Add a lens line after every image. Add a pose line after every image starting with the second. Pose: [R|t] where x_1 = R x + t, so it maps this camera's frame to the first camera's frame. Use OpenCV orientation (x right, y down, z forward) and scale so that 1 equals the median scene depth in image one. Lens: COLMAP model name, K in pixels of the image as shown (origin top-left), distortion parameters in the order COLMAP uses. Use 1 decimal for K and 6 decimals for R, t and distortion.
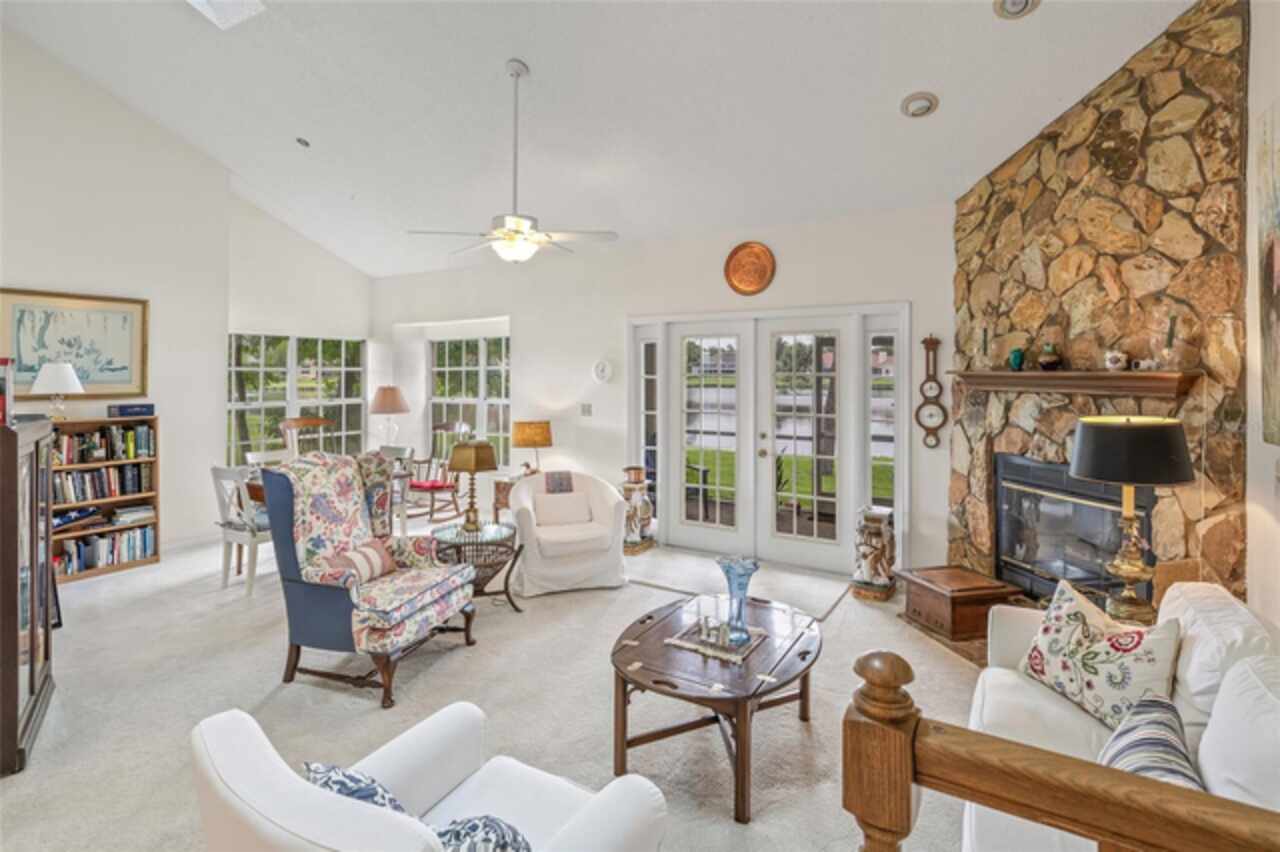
lens RADIAL K [[632.2, 0, 637.4], [0, 632.2, 373.5], [0, 0, 1]] dist [0.000853, -0.002018]
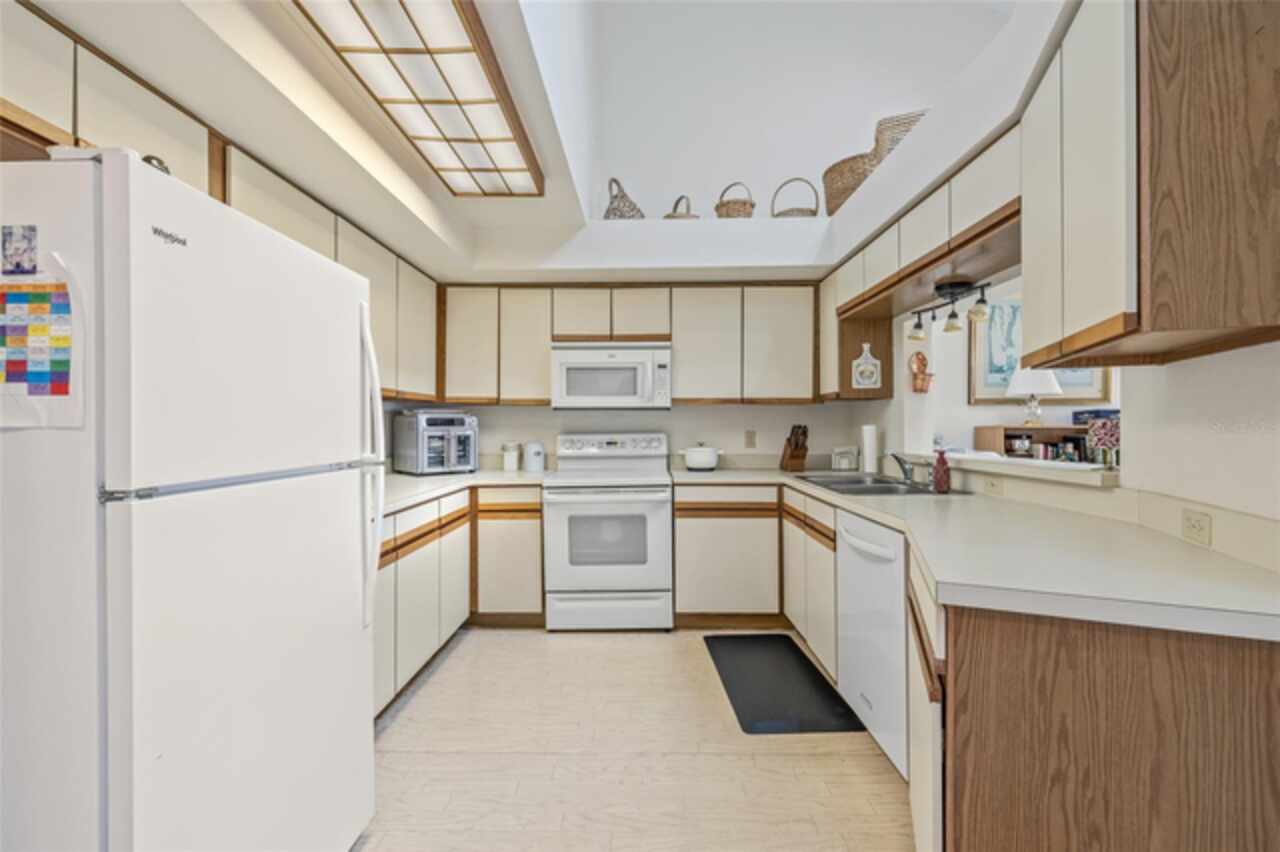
lens RADIAL K [[536.5, 0, 638.0], [0, 536.5, 425.1], [0, 0, 1]] dist [0.001752, -0.000075]
pose [[0.512798, -0.002299, -0.858506, -0.567048], [0.005444, 0.999985, 0.000574, 0.069740], [0.858492, -0.004967, 0.512803, 0.154249]]
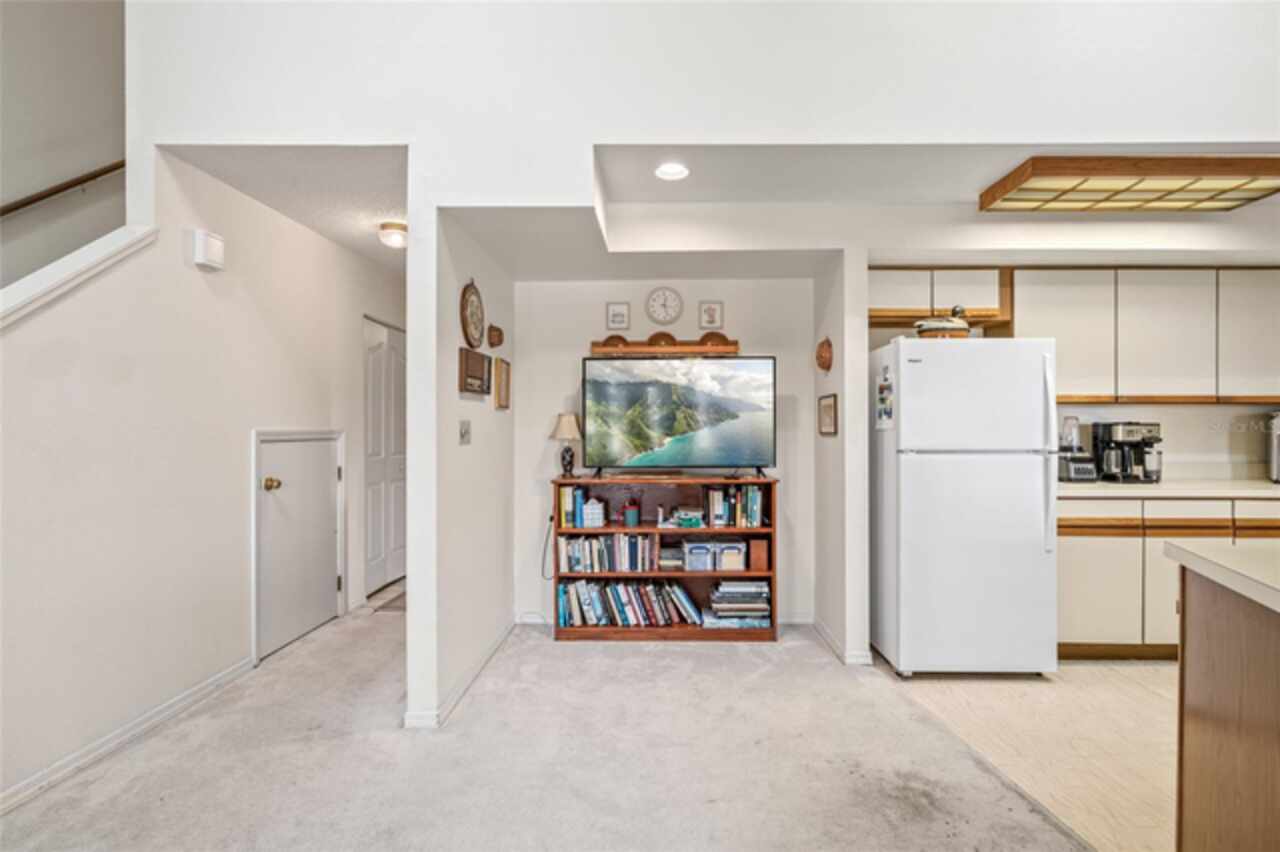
lens RADIAL K [[632.2, 0, 655.6], [0, 632.2, 430.4], [0, 0, 1]] dist [0.000853, -0.002018]
pose [[-0.857724, -0.001152, -0.514109, -0.274546], [-0.000818, 0.999999, -0.000877, 0.072266], [0.514110, -0.000332, -0.857724, 0.517833]]
